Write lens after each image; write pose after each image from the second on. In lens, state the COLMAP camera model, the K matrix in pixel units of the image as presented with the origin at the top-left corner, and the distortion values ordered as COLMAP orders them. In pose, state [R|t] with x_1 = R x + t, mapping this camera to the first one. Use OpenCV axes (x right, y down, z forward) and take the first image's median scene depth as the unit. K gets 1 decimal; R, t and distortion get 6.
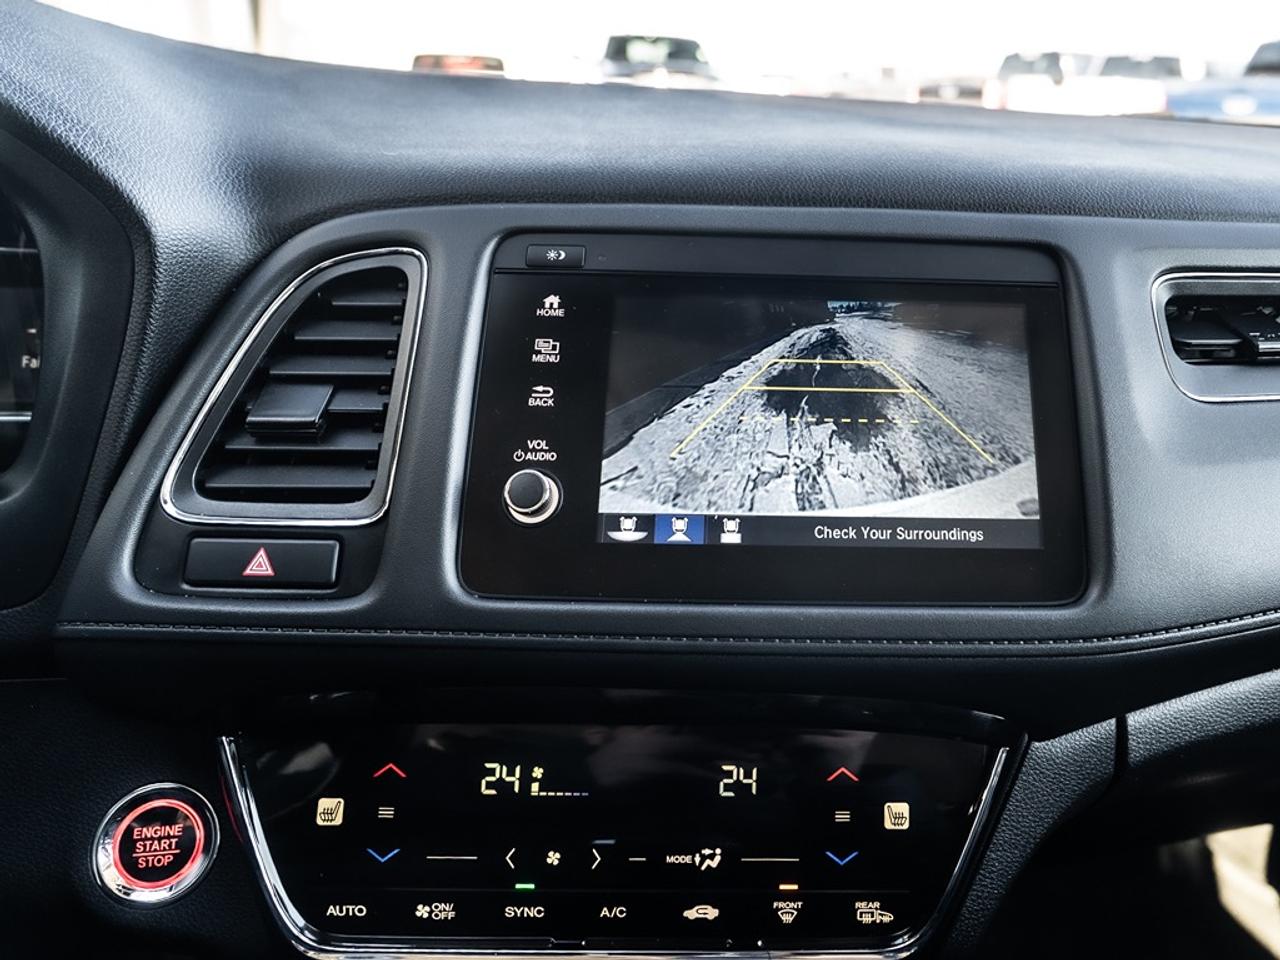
lens RADIAL K [[1006.4, 0, 795.6], [0, 1006.4, 362.0], [0, 0, 1]] dist [-0.017656, 0.005599]
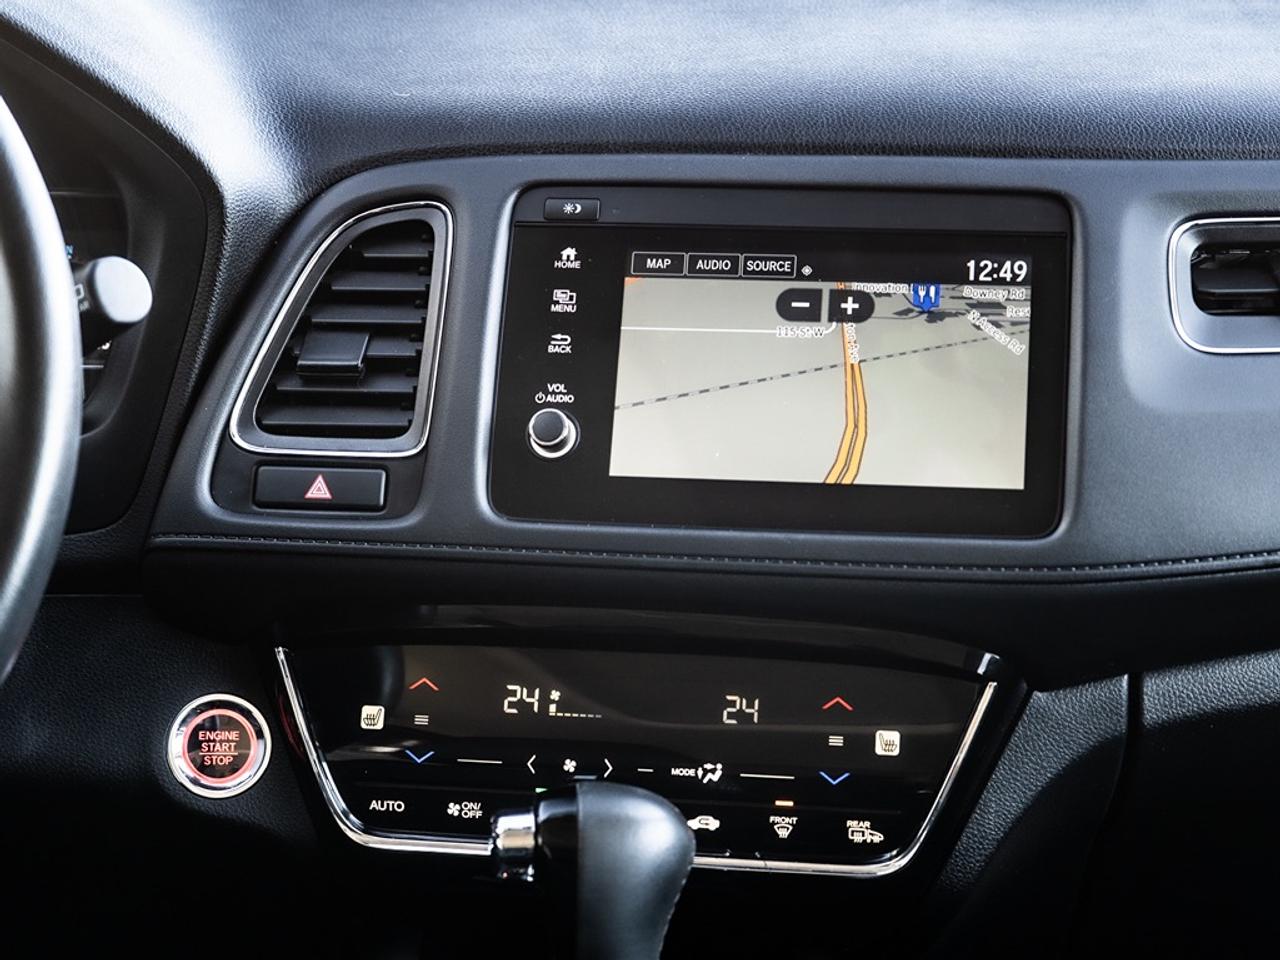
lens RADIAL K [[3136.0, 0, 582.3], [0, 3136.0, 327.1], [0, 0, 1]] dist [0.030523, 0.000000]
pose [[0.977925, 0.003863, -0.208923, 0.473350], [-0.002126, 0.999961, 0.008540, -0.012240], [0.208947, -0.007908, 0.977895, -2.285590]]
